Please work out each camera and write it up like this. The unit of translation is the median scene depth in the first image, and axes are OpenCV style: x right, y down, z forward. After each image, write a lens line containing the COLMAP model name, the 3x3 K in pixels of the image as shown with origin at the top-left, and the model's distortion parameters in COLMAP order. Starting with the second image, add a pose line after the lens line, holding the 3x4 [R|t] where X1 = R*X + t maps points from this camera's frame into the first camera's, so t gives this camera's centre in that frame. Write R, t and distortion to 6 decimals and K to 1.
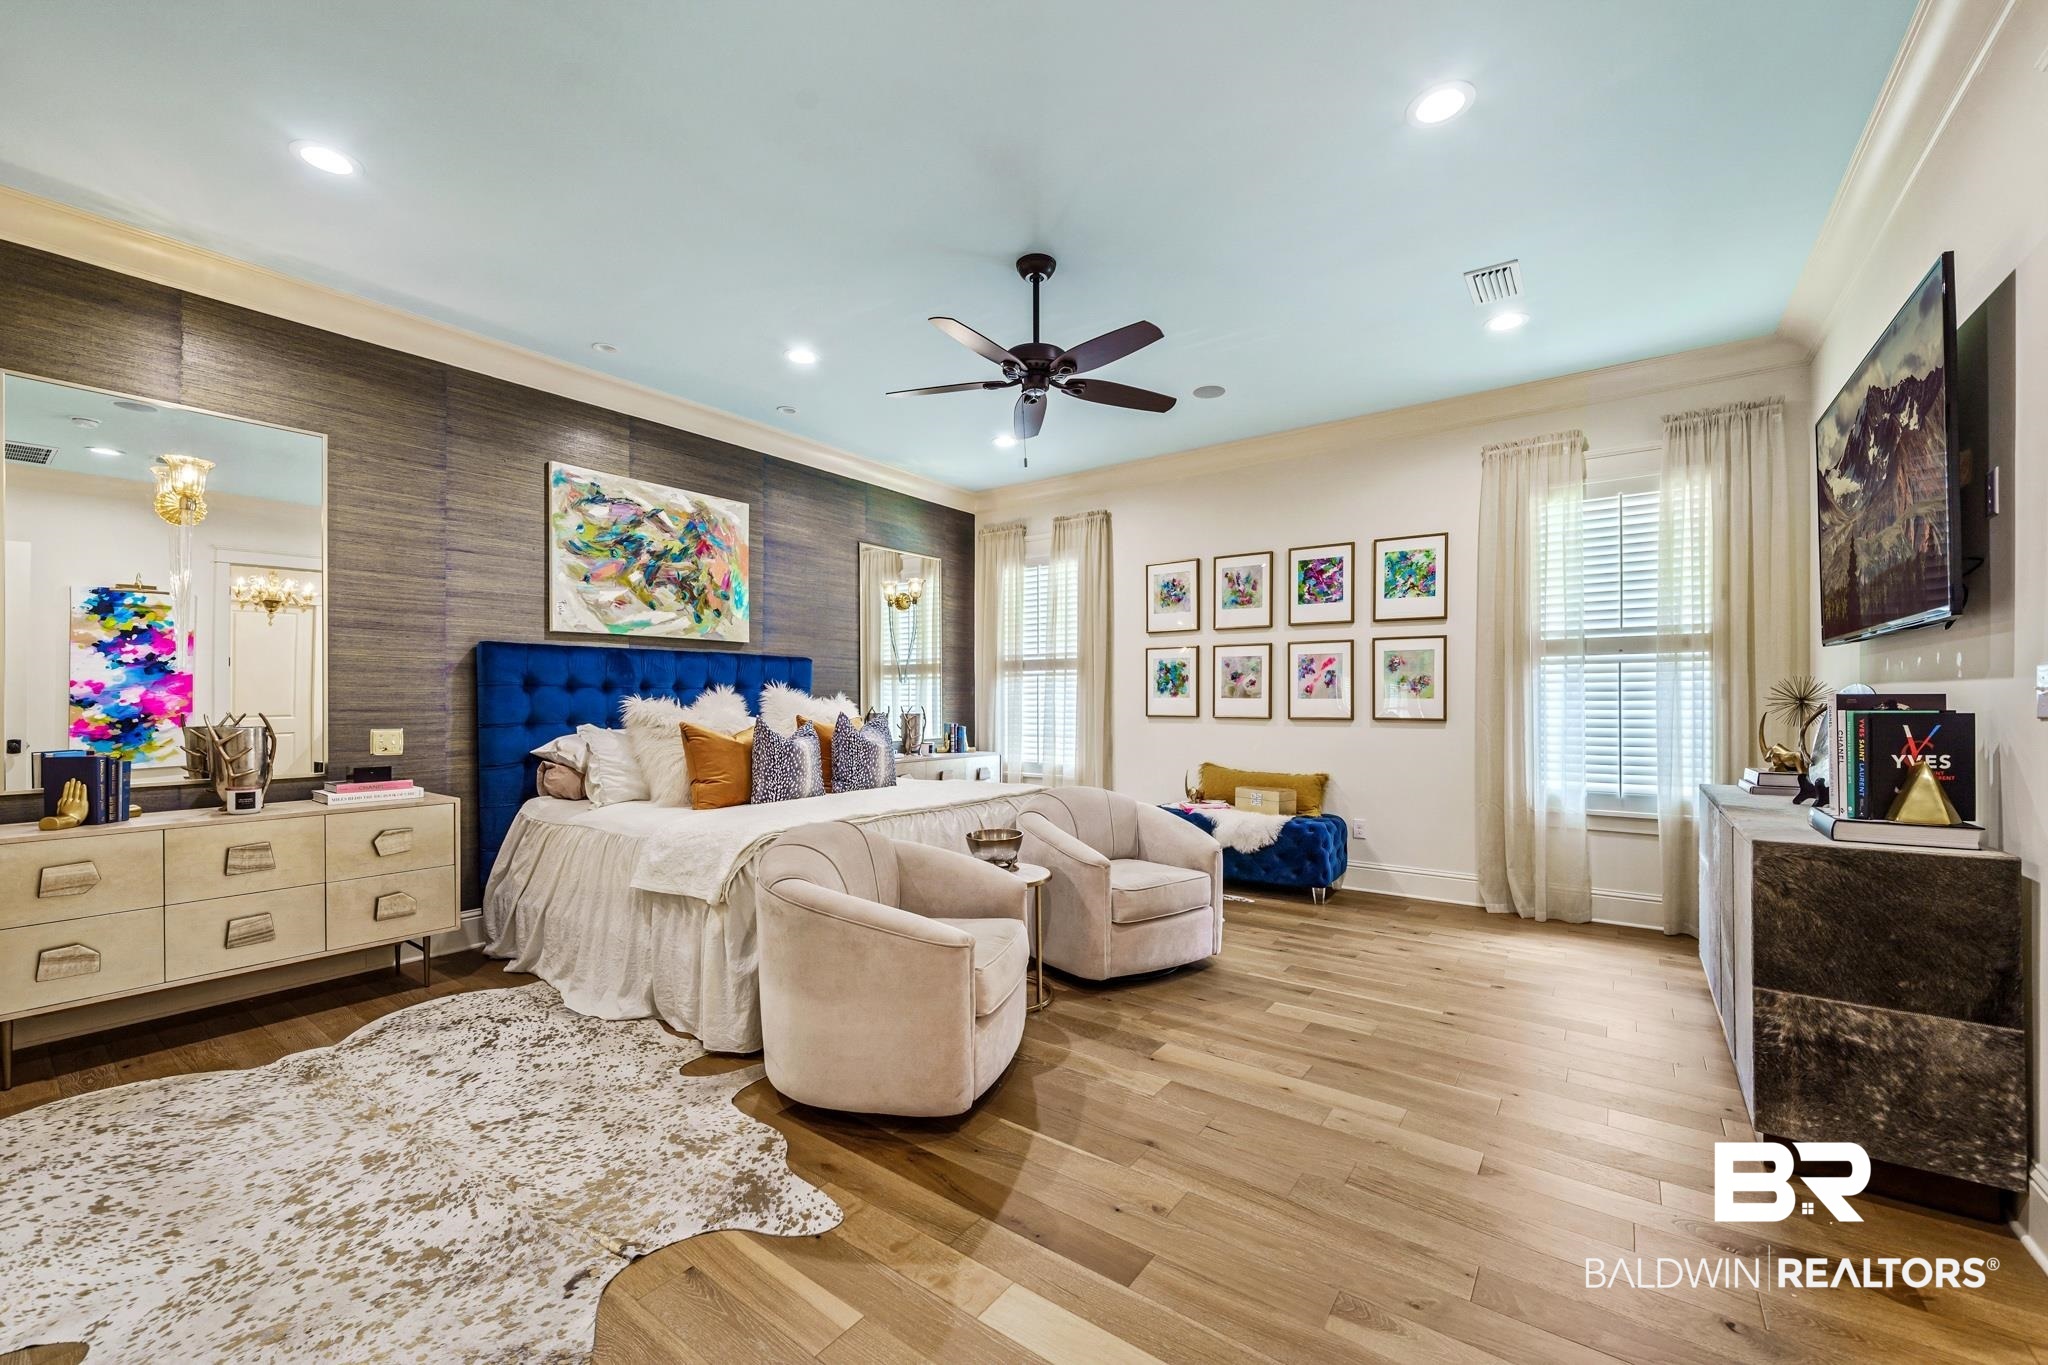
lens RADIAL K [[805.2, 0, 1015.6], [0, 805.2, 684.8], [0, 0, 1]] dist [-0.001091, -0.000464]
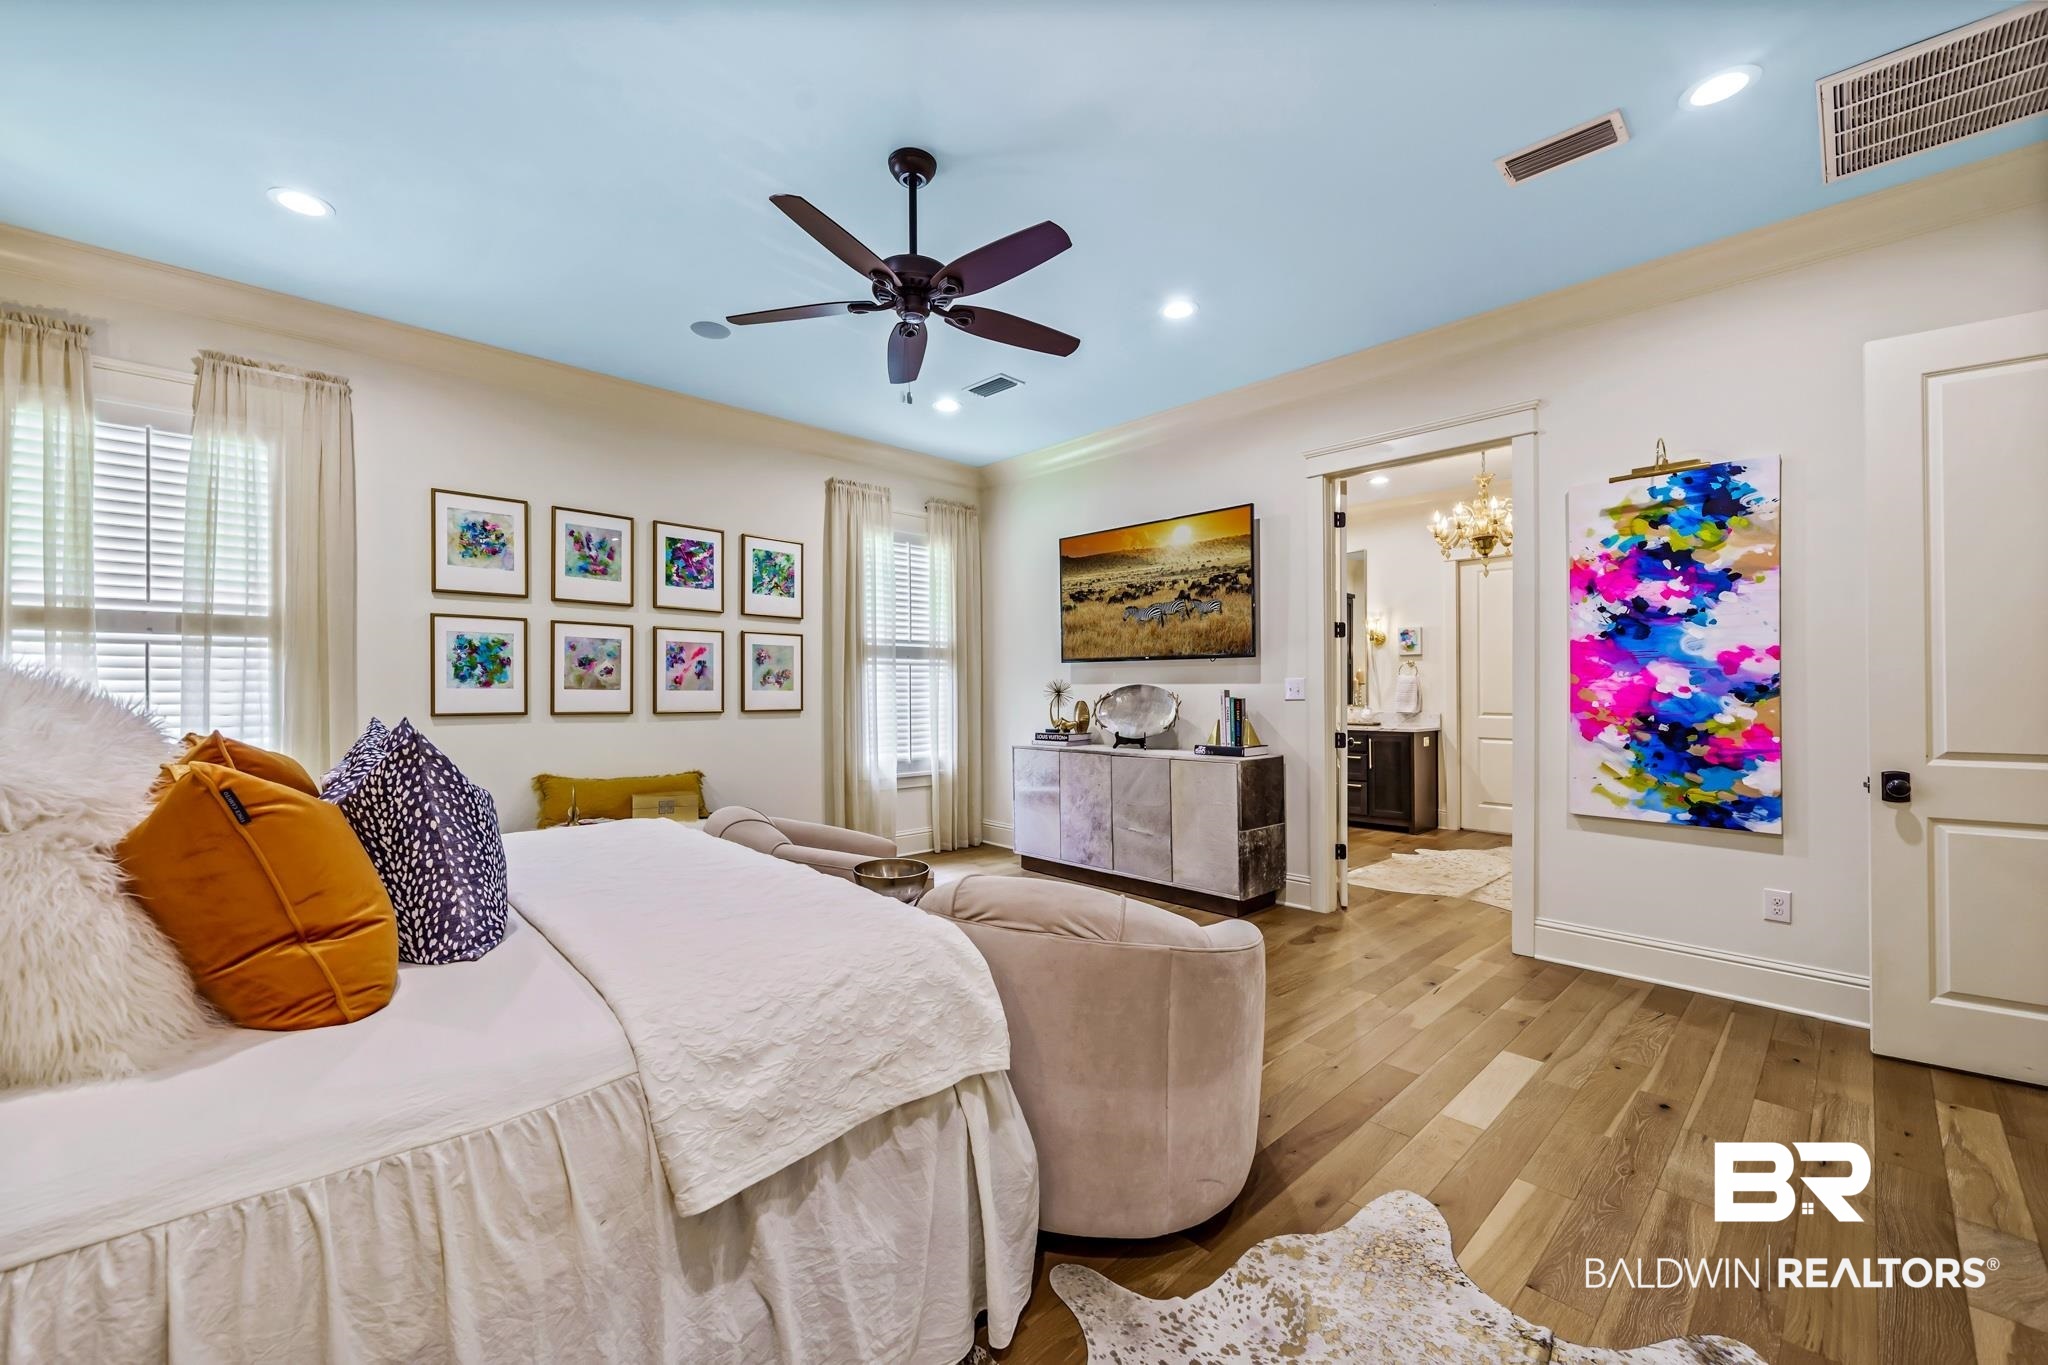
lens RADIAL K [[805.2, 0, 1015.6], [0, 805.2, 684.8], [0, 0, 1]] dist [-0.001091, -0.000464]
pose [[0.176524, 0.007699, 0.984266, -0.477500], [-0.022309, 0.999744, -0.003819, 0.005858], [-0.984043, -0.021284, 0.176651, 0.471842]]
